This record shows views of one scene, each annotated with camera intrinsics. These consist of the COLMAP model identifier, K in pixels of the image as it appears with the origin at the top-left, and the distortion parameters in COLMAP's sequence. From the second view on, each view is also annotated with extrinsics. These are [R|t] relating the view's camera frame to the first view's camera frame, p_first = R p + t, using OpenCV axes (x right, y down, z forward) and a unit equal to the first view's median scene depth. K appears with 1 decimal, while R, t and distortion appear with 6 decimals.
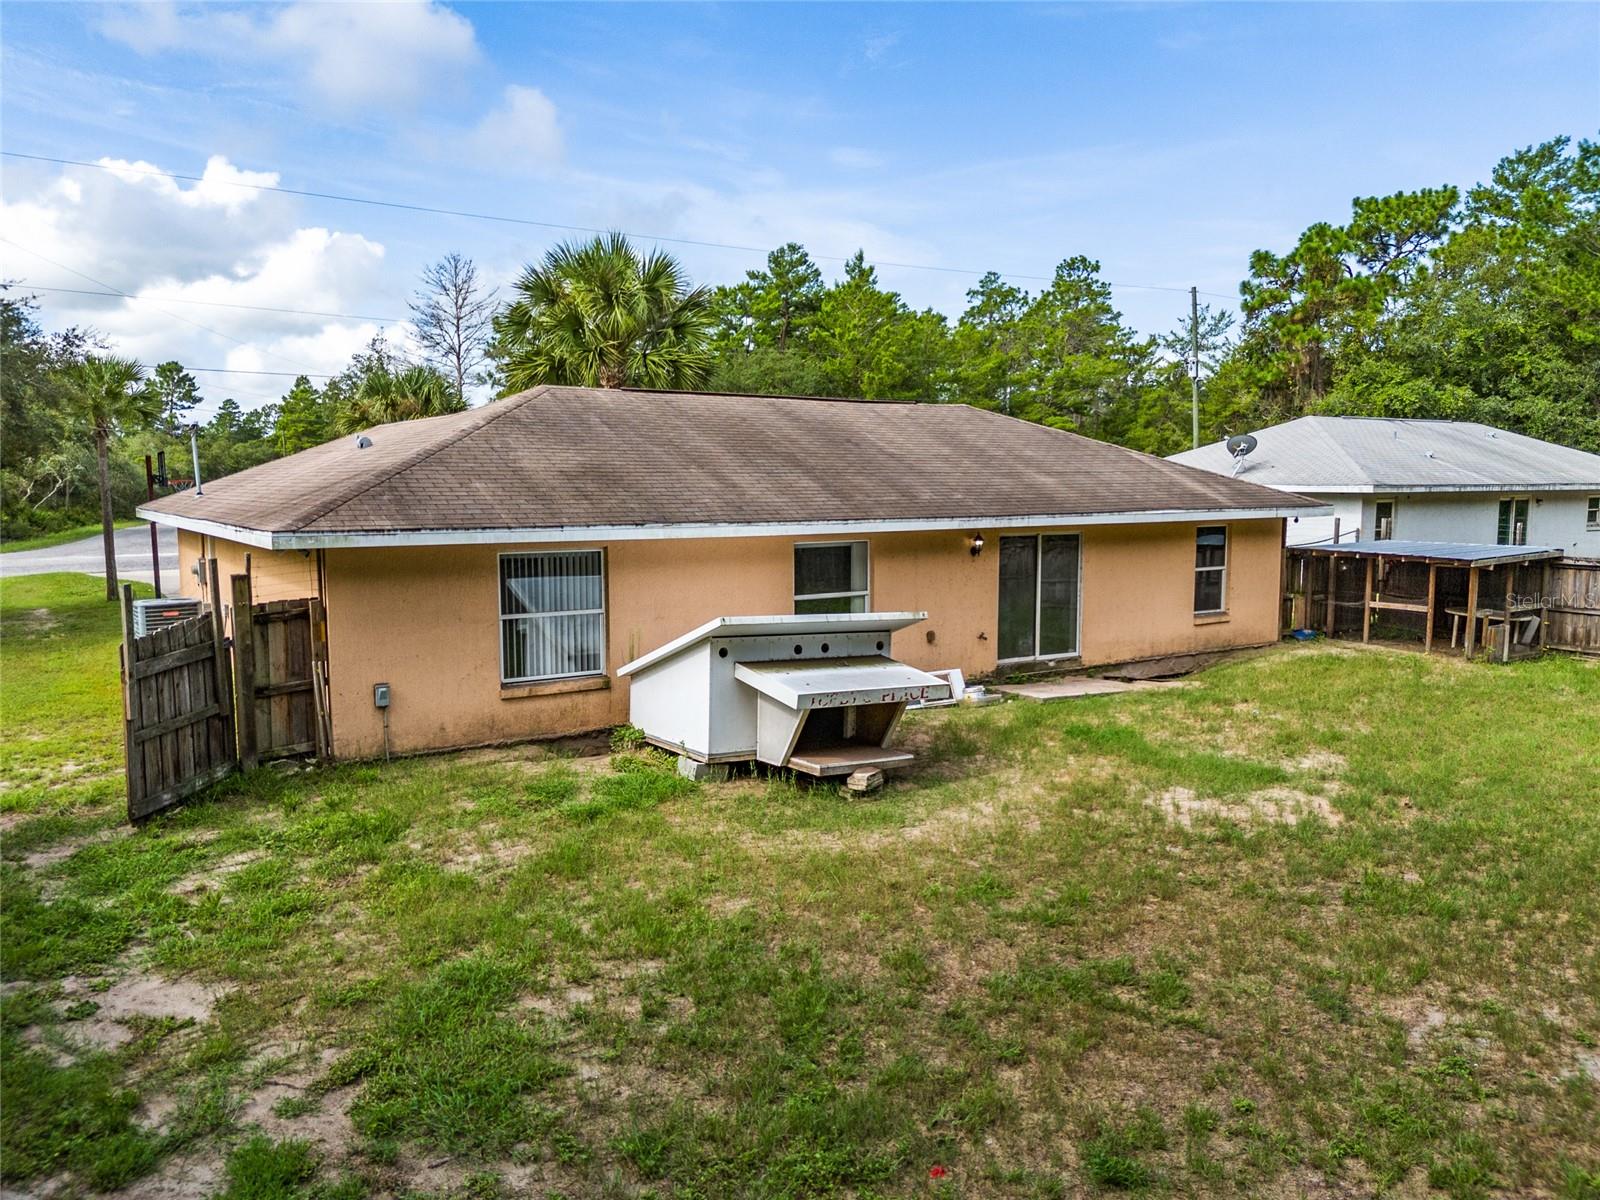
lens RADIAL K [[1175.5, 0, 804.1], [0, 1175.5, 604.3], [0, 0, 1]] dist [0.078498, -0.079932]
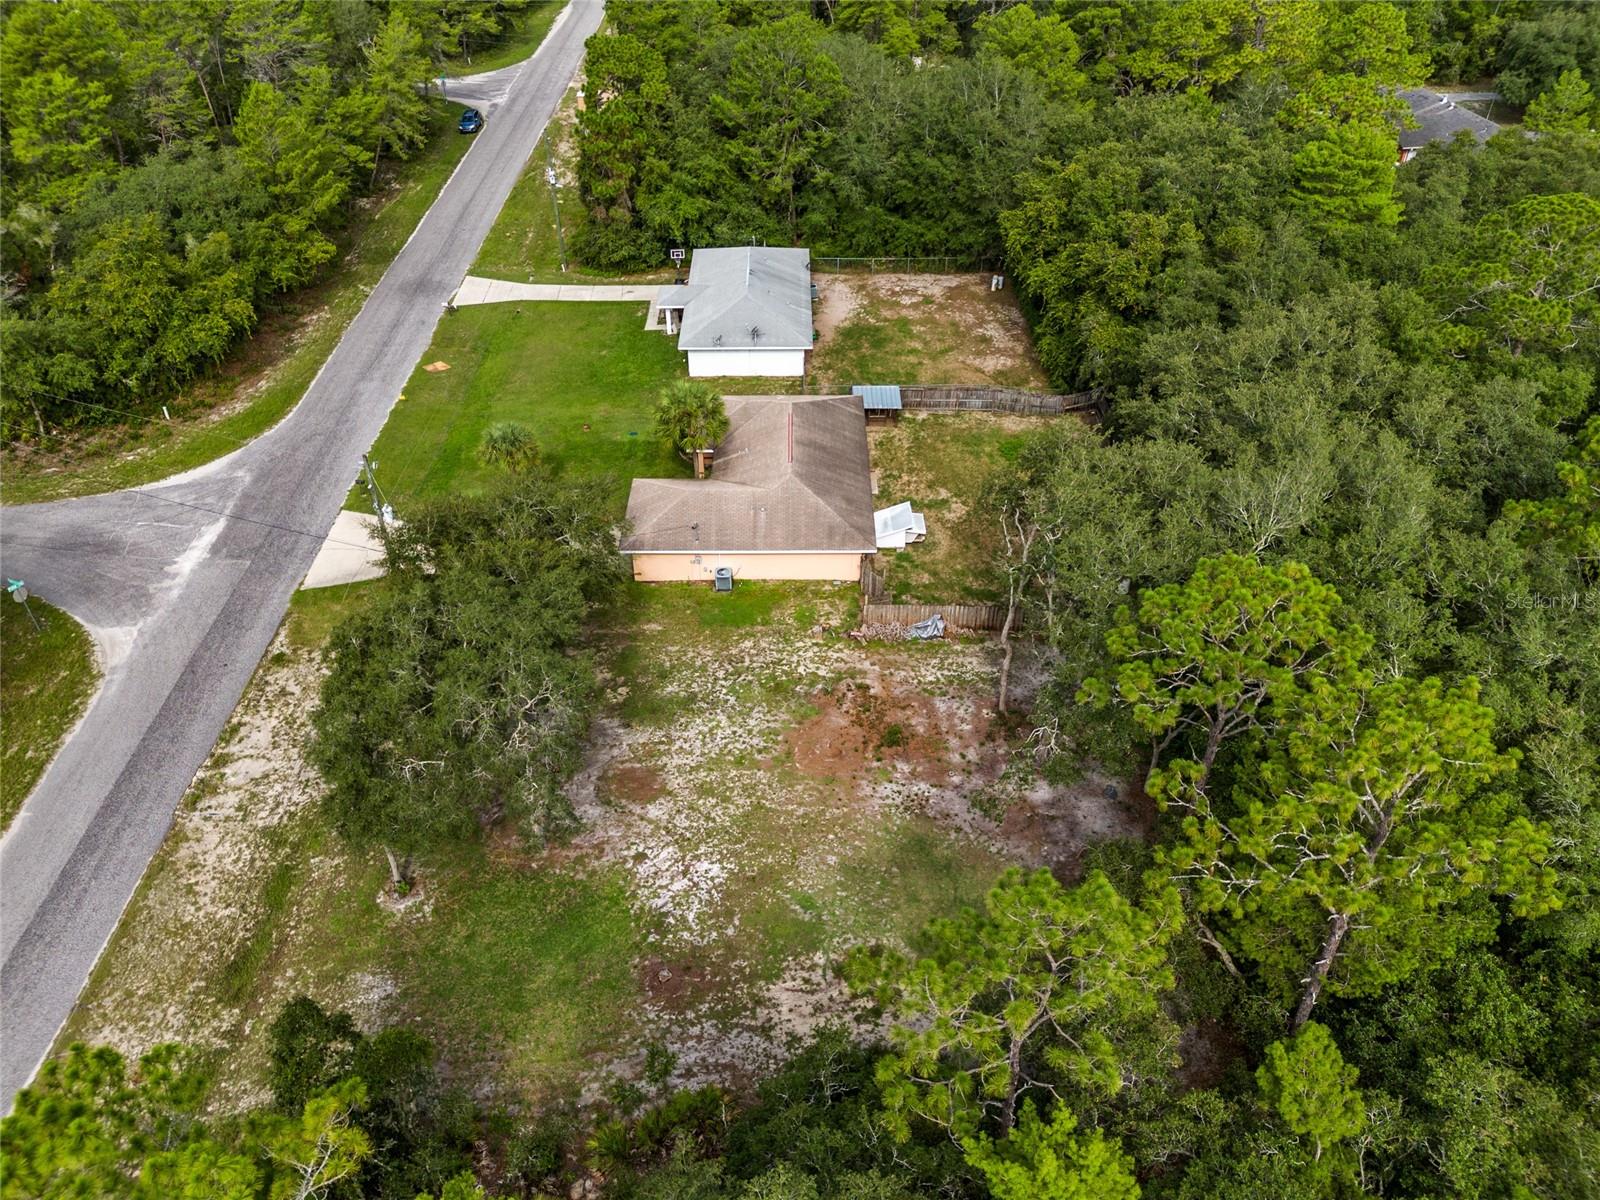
lens RADIAL K [[1175.5, 0, 798.0], [0, 1175.5, 604.9], [0, 0, 1]] dist [0.078498, -0.079932]
pose [[0.557109, -0.503676, 0.660258, -5.592186], [0.091726, 0.827528, 0.553881, -3.703194], [-0.825358, -0.248009, 0.507223, -1.936942]]
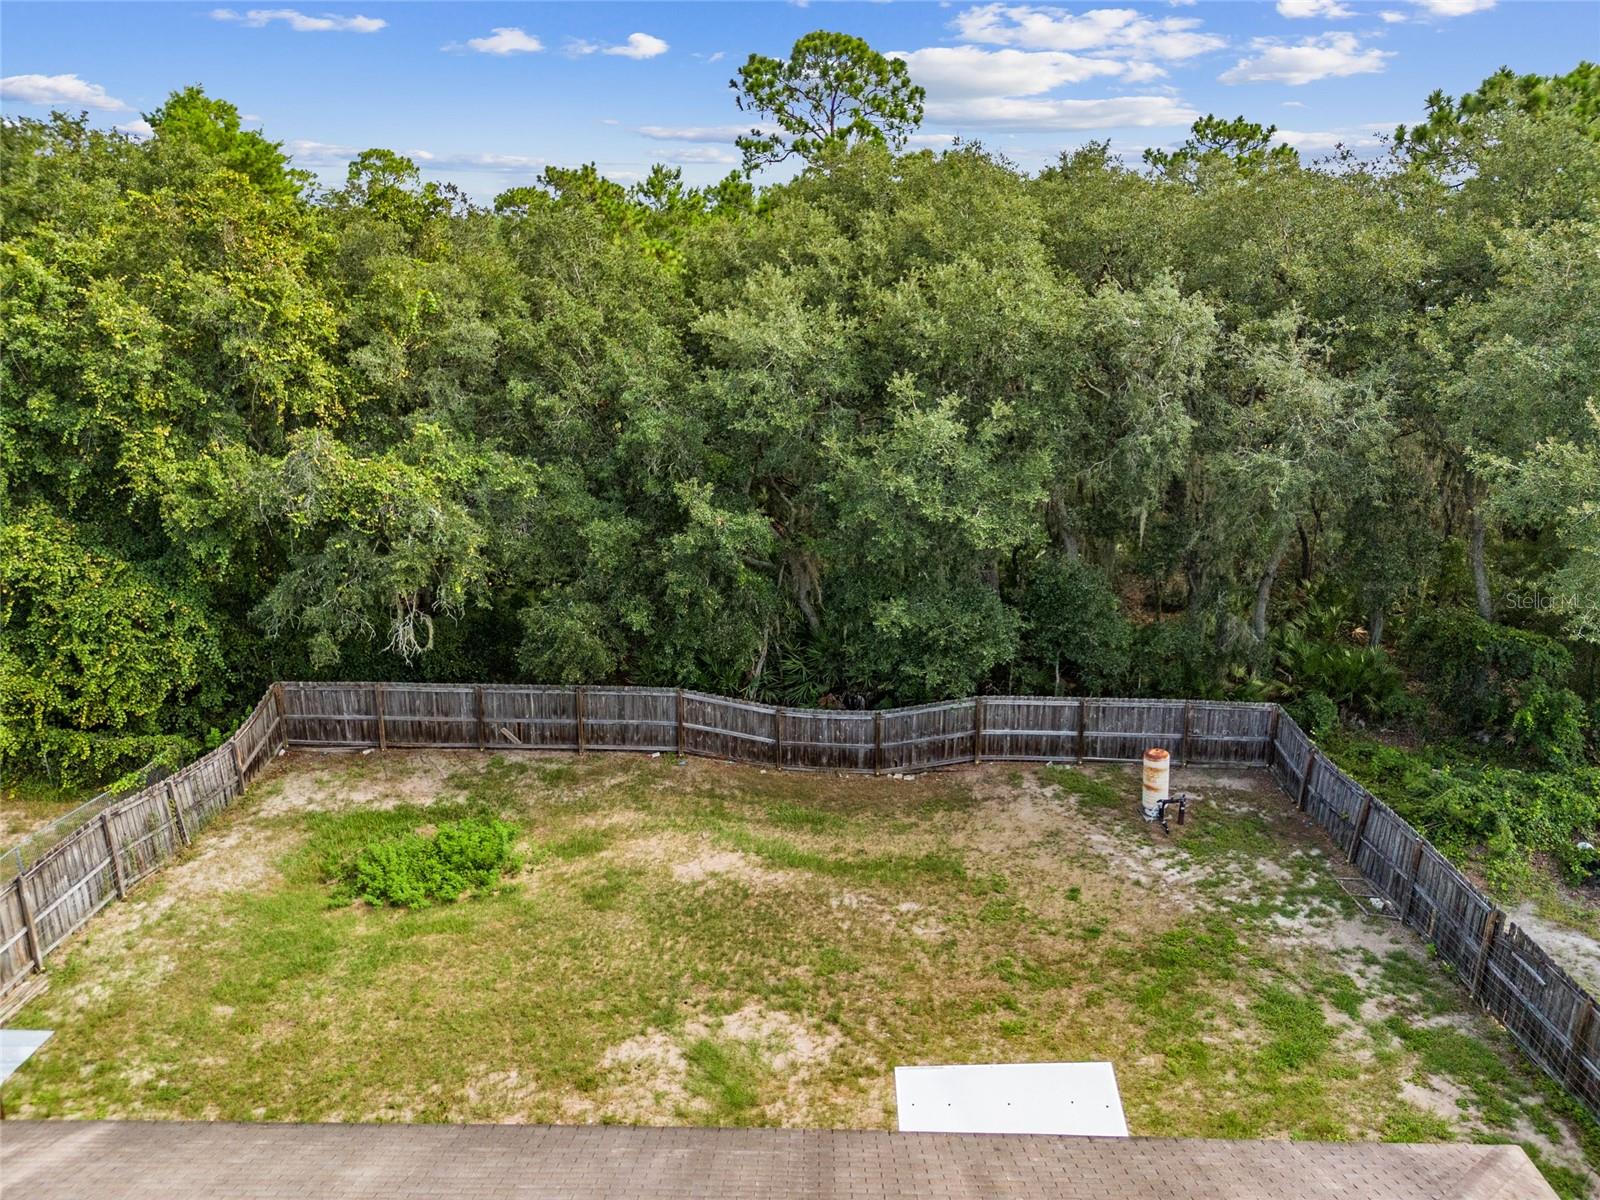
lens RADIAL K [[1175.5, 0, 799.6], [0, 1175.5, 604.7], [0, 0, 1]] dist [0.078498, -0.079932]
pose [[-0.818897, -0.172197, 0.547500, -0.545058], [0.059587, 0.923268, 0.379506, -1.251963], [-0.570839, 0.343400, -0.745801, 2.596777]]
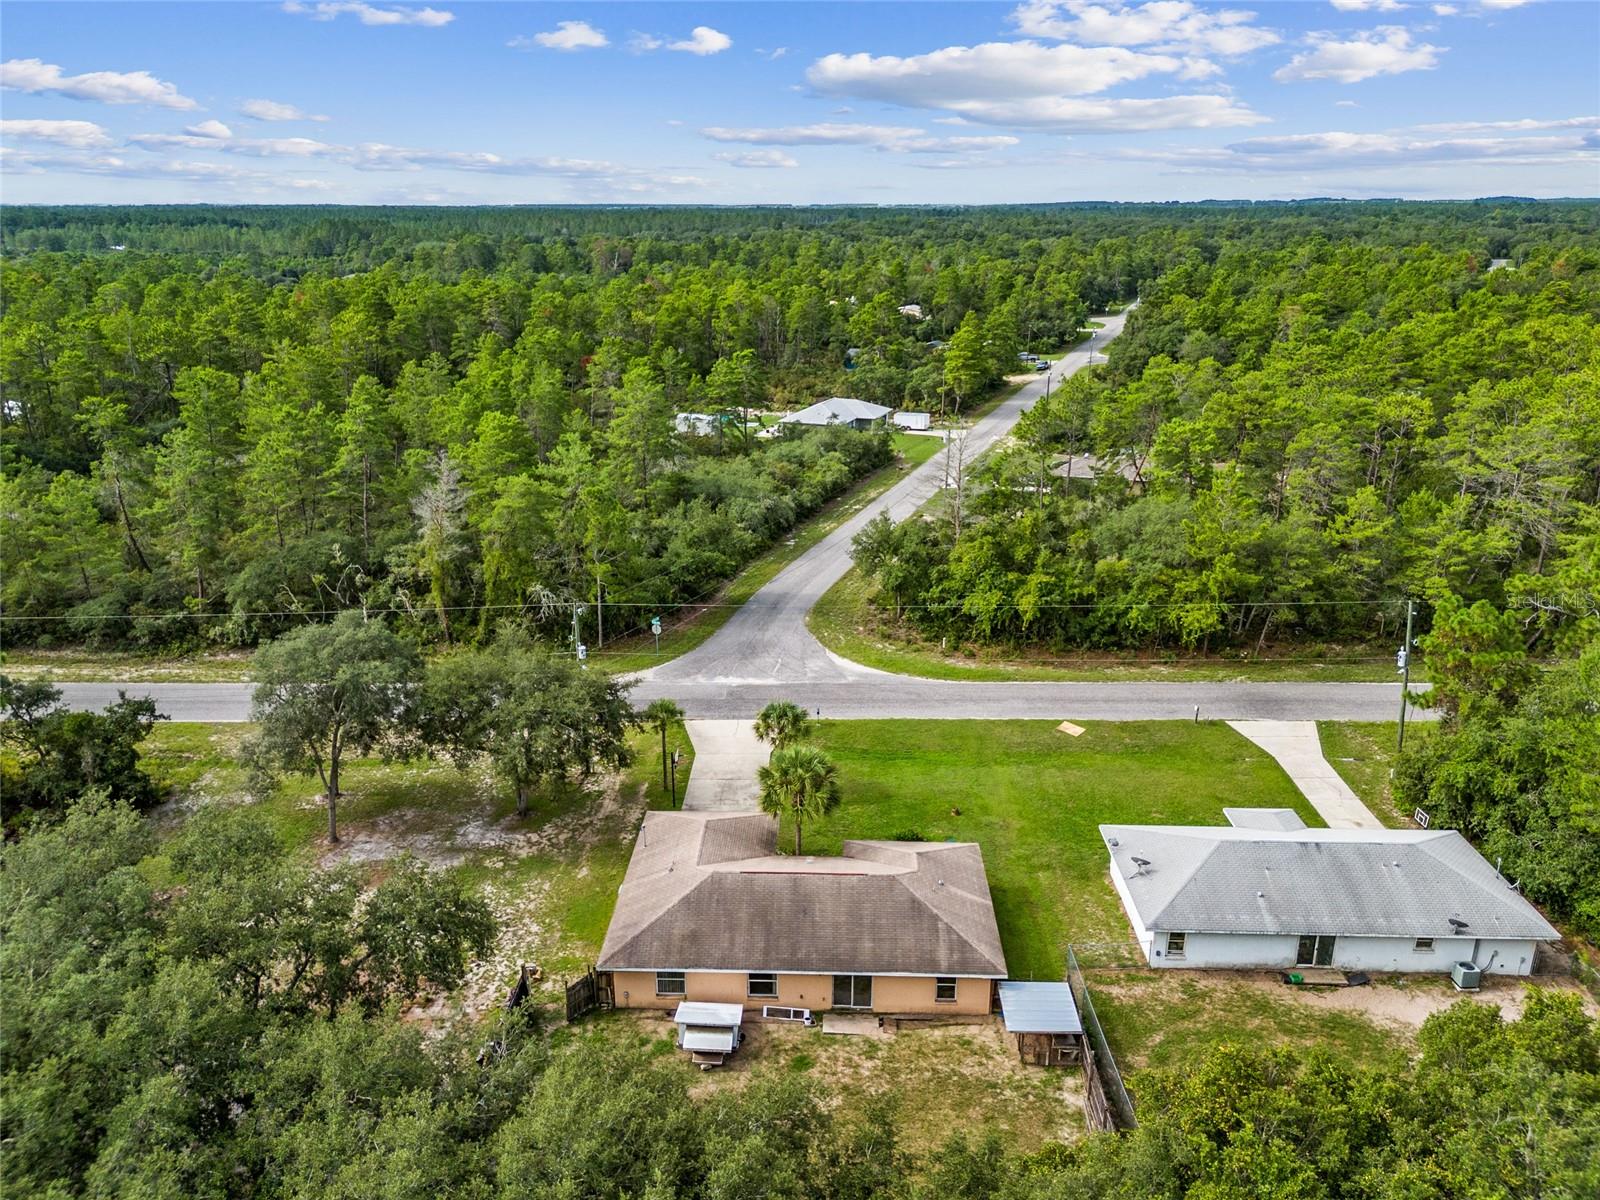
lens RADIAL K [[1175.5, 0, 798.7], [0, 1175.5, 601.5], [0, 0, 1]] dist [0.078498, -0.079932]
pose [[0.812418, 0.185401, -0.552814, 3.044359], [-0.061817, 0.970144, 0.234518, -3.183307], [0.579789, -0.156354, 0.799624, -2.437358]]
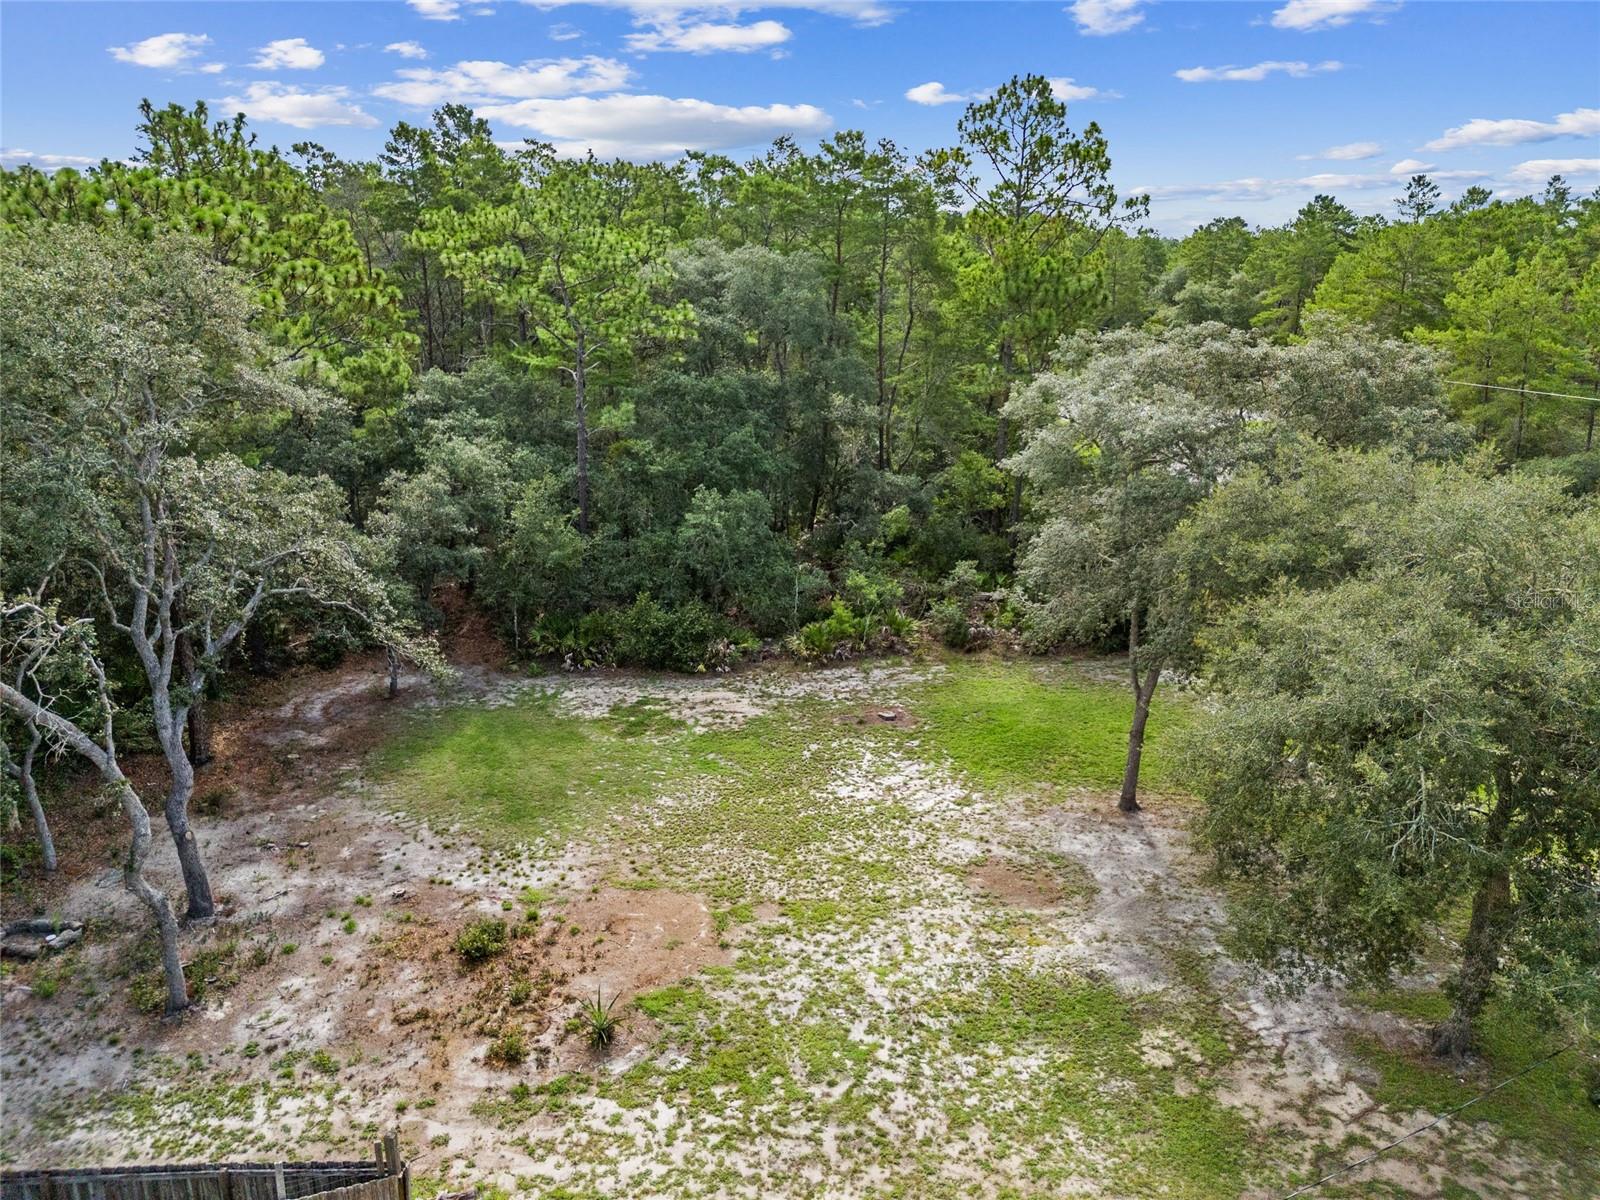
lens RADIAL K [[1175.5, 0, 801.2], [0, 1175.5, 605.3], [0, 0, 1]] dist [0.078498, -0.079932]
pose [[-0.549117, 0.239037, -0.800832, -0.008014], [-0.091443, 0.935287, 0.341871, -1.447578], [0.830728, 0.260958, -0.491724, 2.350426]]
